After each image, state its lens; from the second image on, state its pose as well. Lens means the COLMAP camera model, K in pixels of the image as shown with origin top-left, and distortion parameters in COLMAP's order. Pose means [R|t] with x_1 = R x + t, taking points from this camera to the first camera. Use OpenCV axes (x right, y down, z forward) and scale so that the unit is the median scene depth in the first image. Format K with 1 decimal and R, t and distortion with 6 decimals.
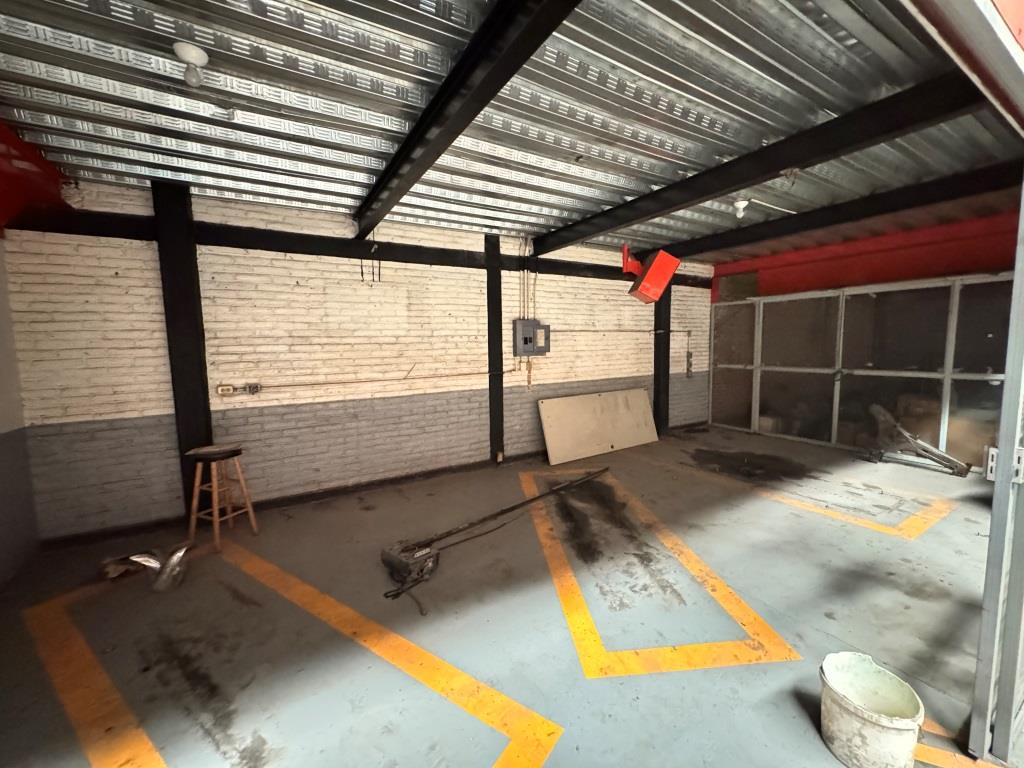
lens RADIAL K [[407.8, 0, 512.2], [0, 407.8, 381.8], [0, 0, 1]] dist [-0.002491, 0.000479]
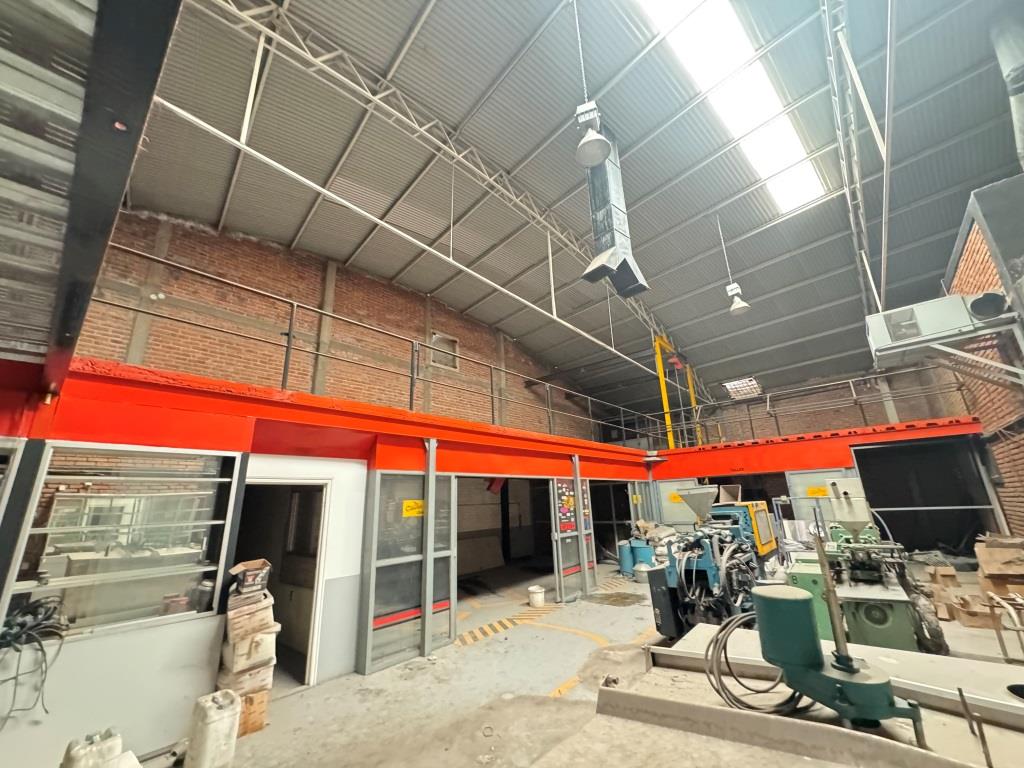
lens RADIAL K [[407.8, 0, 511.3], [0, 407.8, 382.6], [0, 0, 1]] dist [-0.002491, 0.000479]
pose [[0.948538, 0.071993, 0.308372, -0.243230], [0.049599, 0.928018, -0.369220, 0.058696], [-0.312756, 0.365514, 0.876689, -0.925891]]
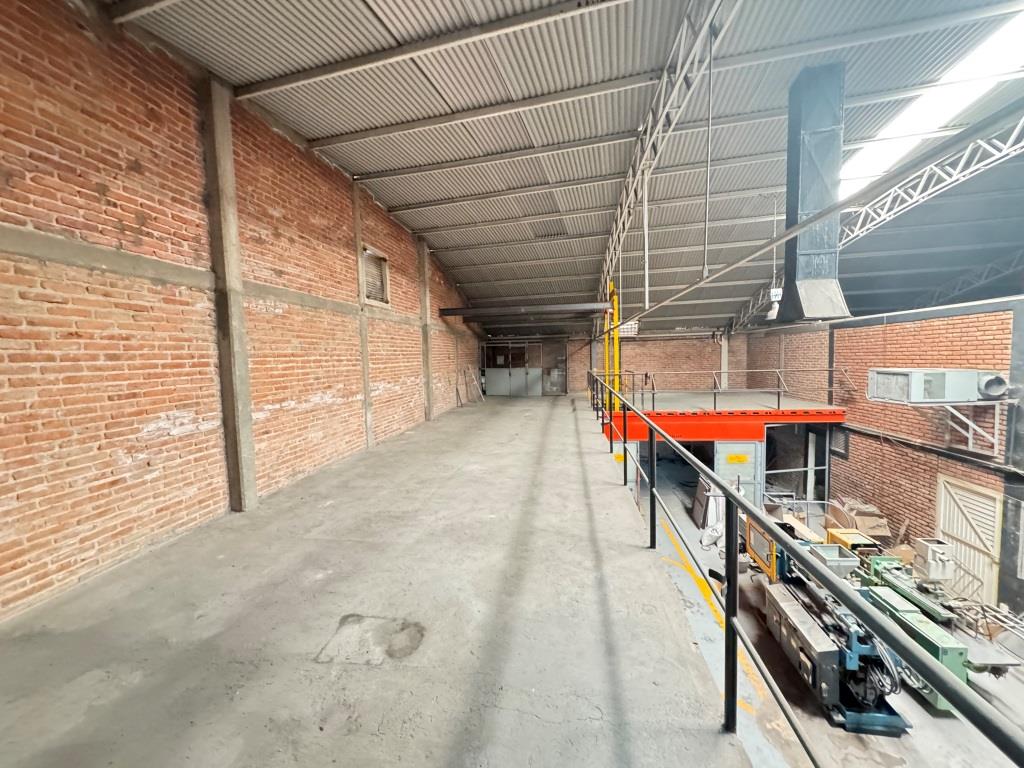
lens RADIAL K [[407.8, 0, 511.9], [0, 407.8, 382.5], [0, 0, 1]] dist [-0.002491, 0.000479]
pose [[0.628390, -0.052366, 0.776134, -0.674728], [0.088173, 0.996096, -0.004182, -0.432532], [-0.772885, 0.071061, 0.630554, -0.293080]]
